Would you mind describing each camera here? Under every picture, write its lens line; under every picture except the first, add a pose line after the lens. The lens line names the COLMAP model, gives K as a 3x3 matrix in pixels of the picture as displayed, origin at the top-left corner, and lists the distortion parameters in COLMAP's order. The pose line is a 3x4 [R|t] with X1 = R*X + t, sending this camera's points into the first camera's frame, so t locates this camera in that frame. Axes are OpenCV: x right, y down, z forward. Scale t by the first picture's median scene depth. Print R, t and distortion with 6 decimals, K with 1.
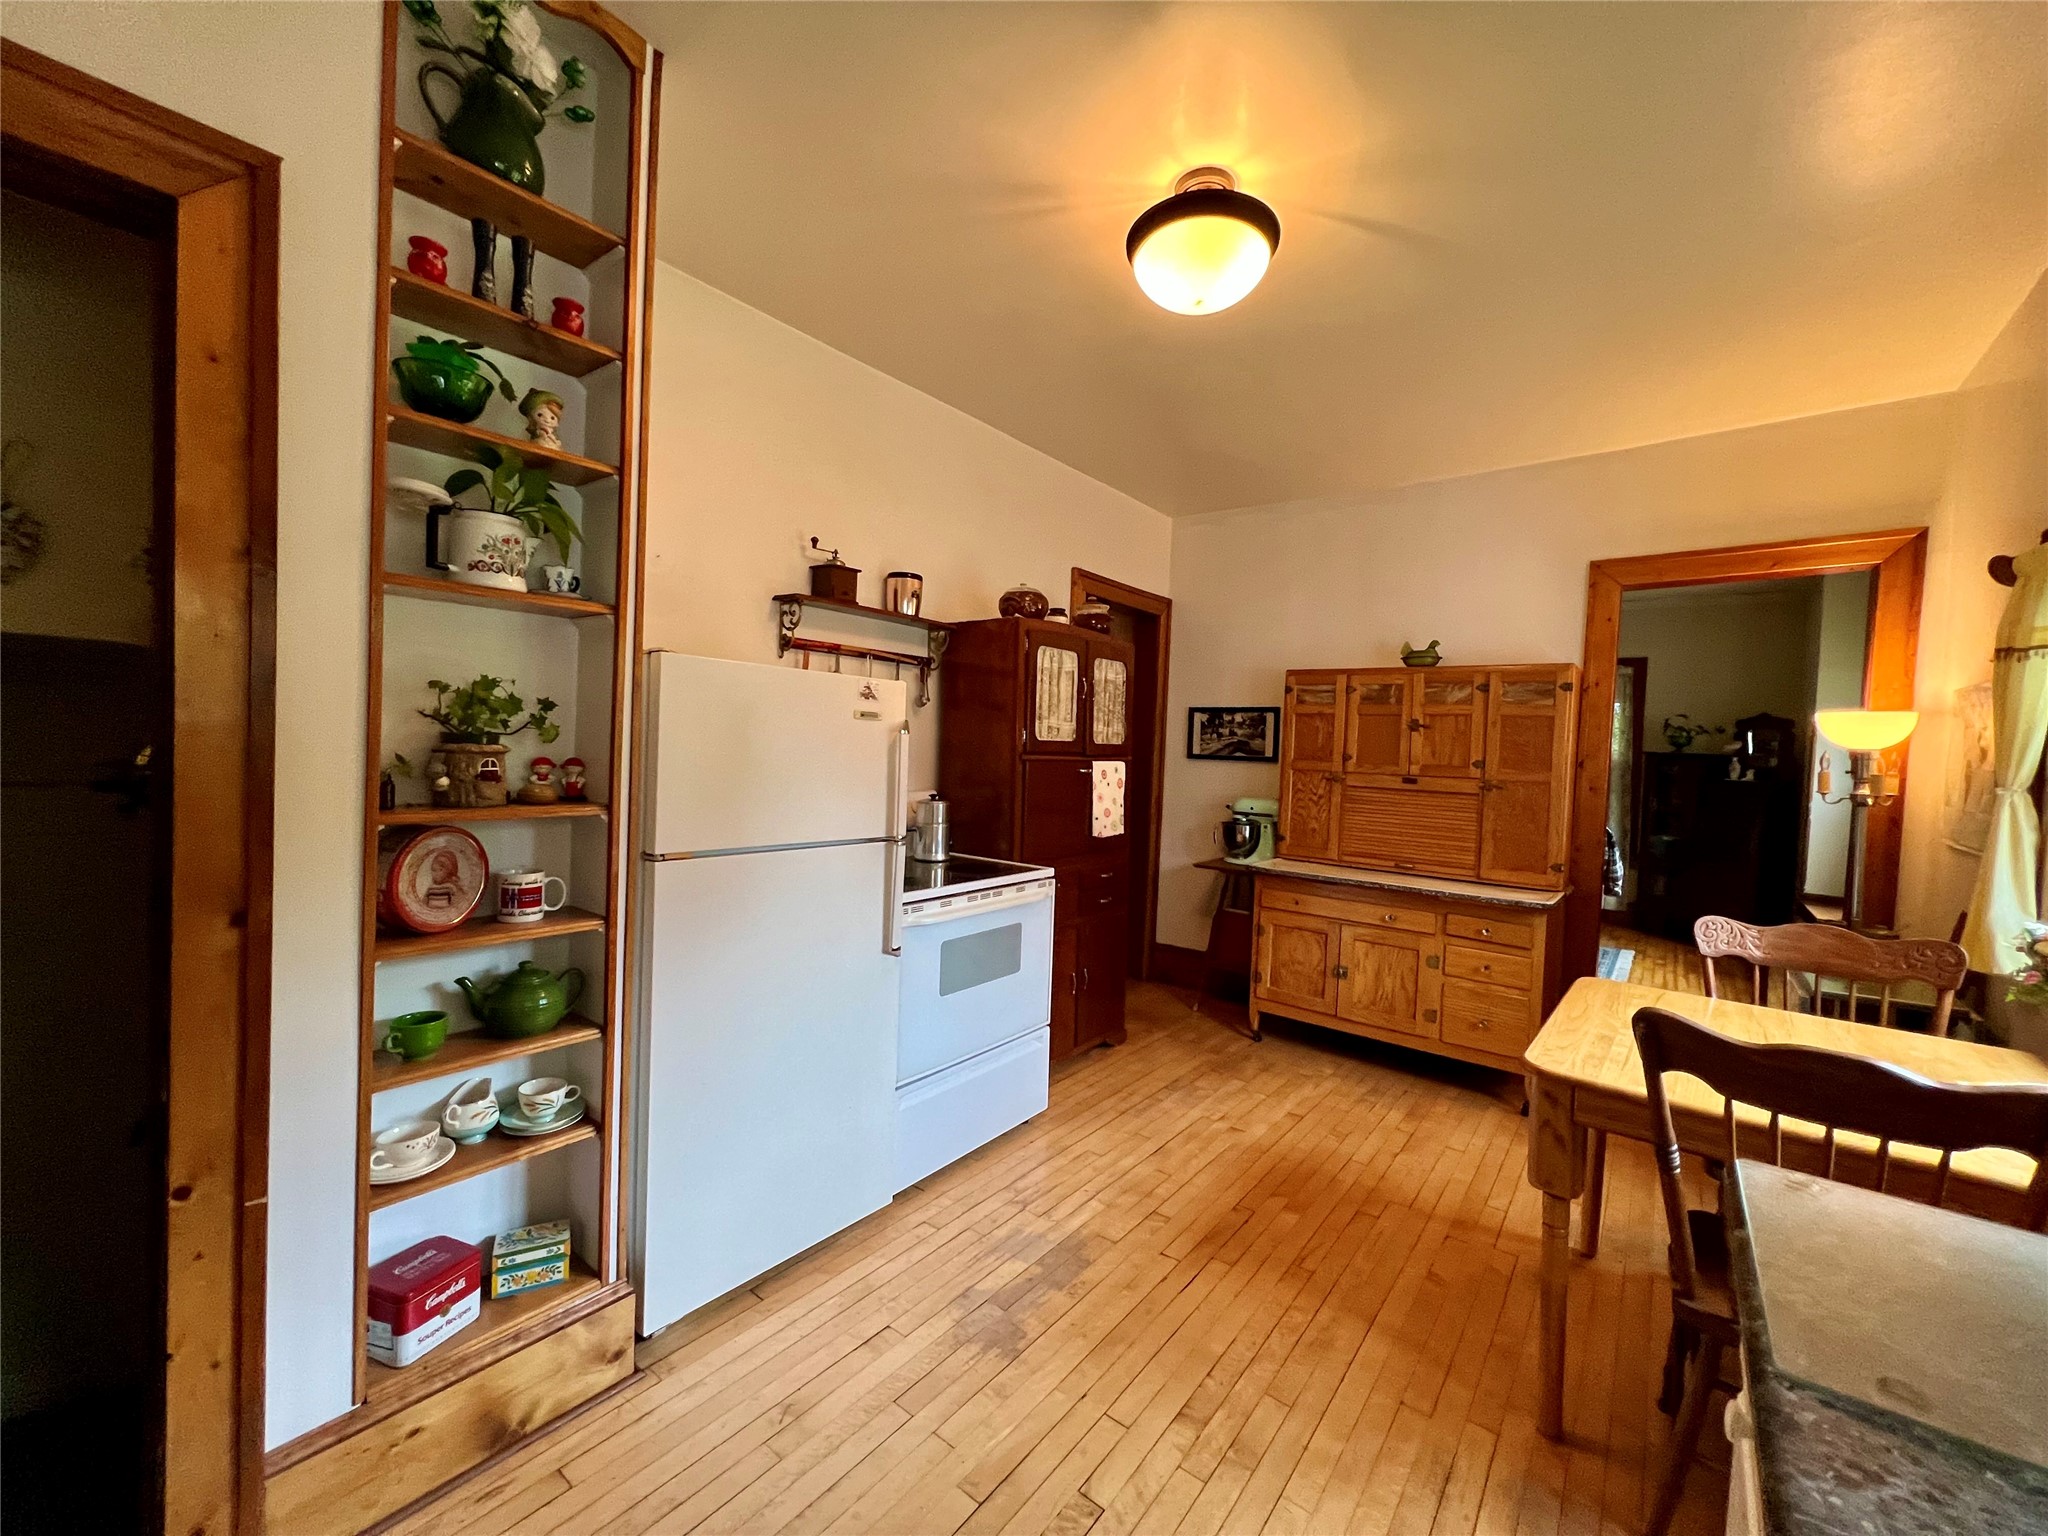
lens RADIAL K [[816.1, 0, 1017.5], [0, 816.1, 762.8], [0, 0, 1]] dist [-0.000813, 0.000015]
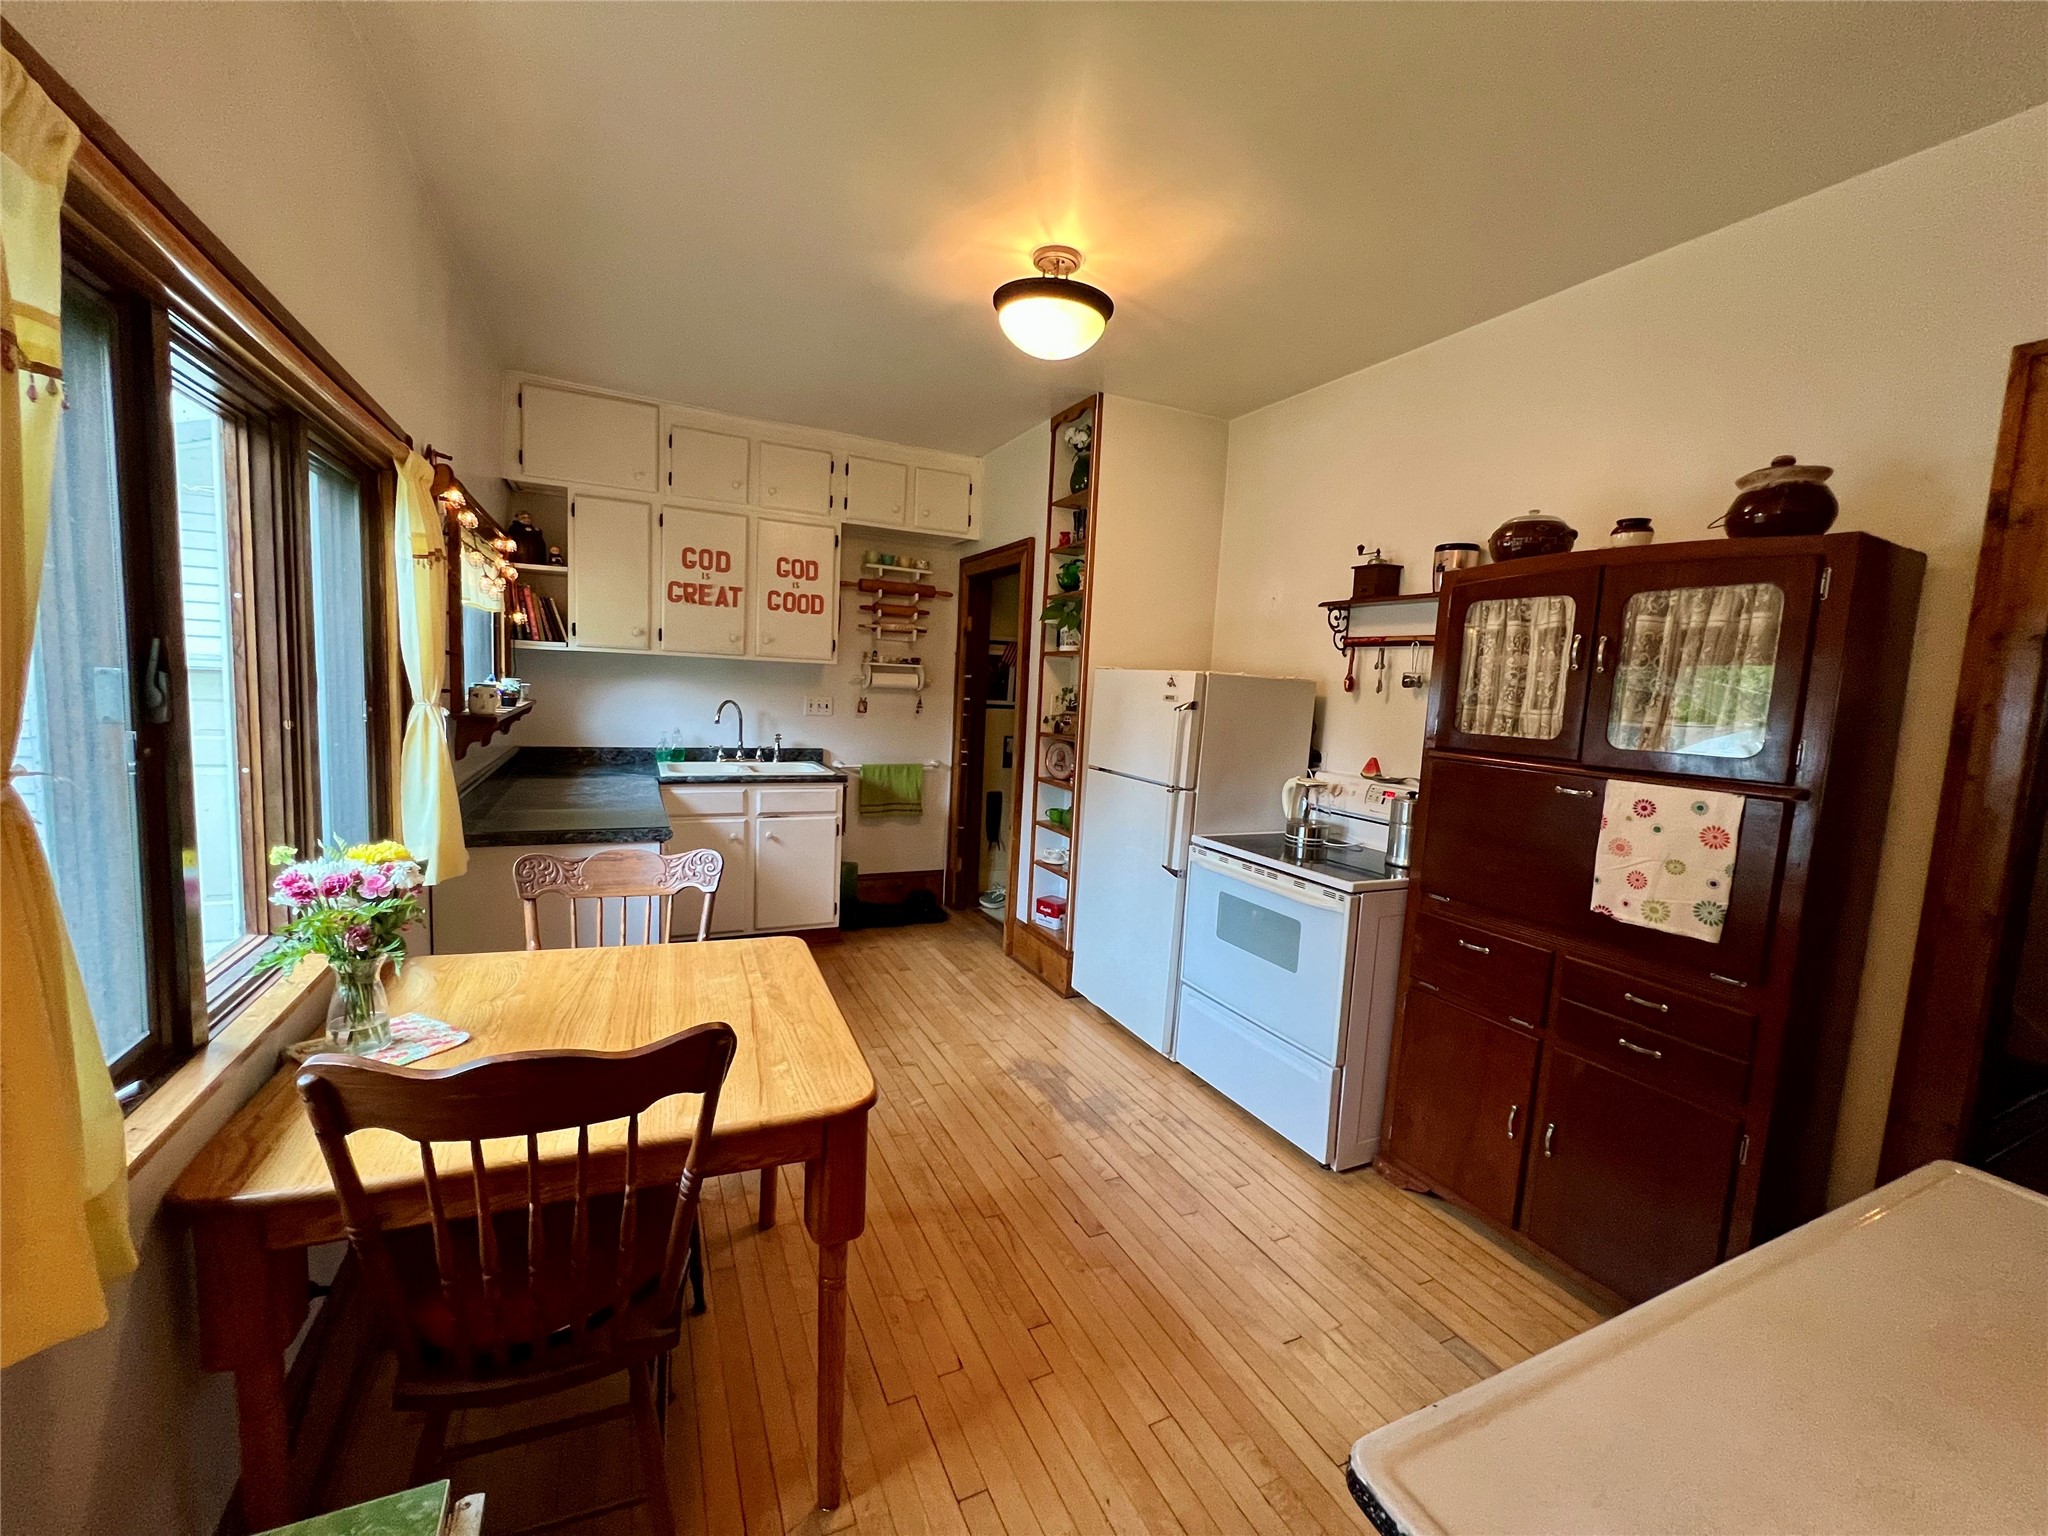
lens RADIAL K [[816.1, 0, 1017.5], [0, 816.1, 762.8], [0, 0, 1]] dist [-0.000813, 0.000015]
pose [[-0.420176, 0.034133, -0.906800, 0.967192], [-0.088972, 0.992928, 0.078601, -0.026553], [0.903070, 0.113706, -0.414168, 1.069675]]
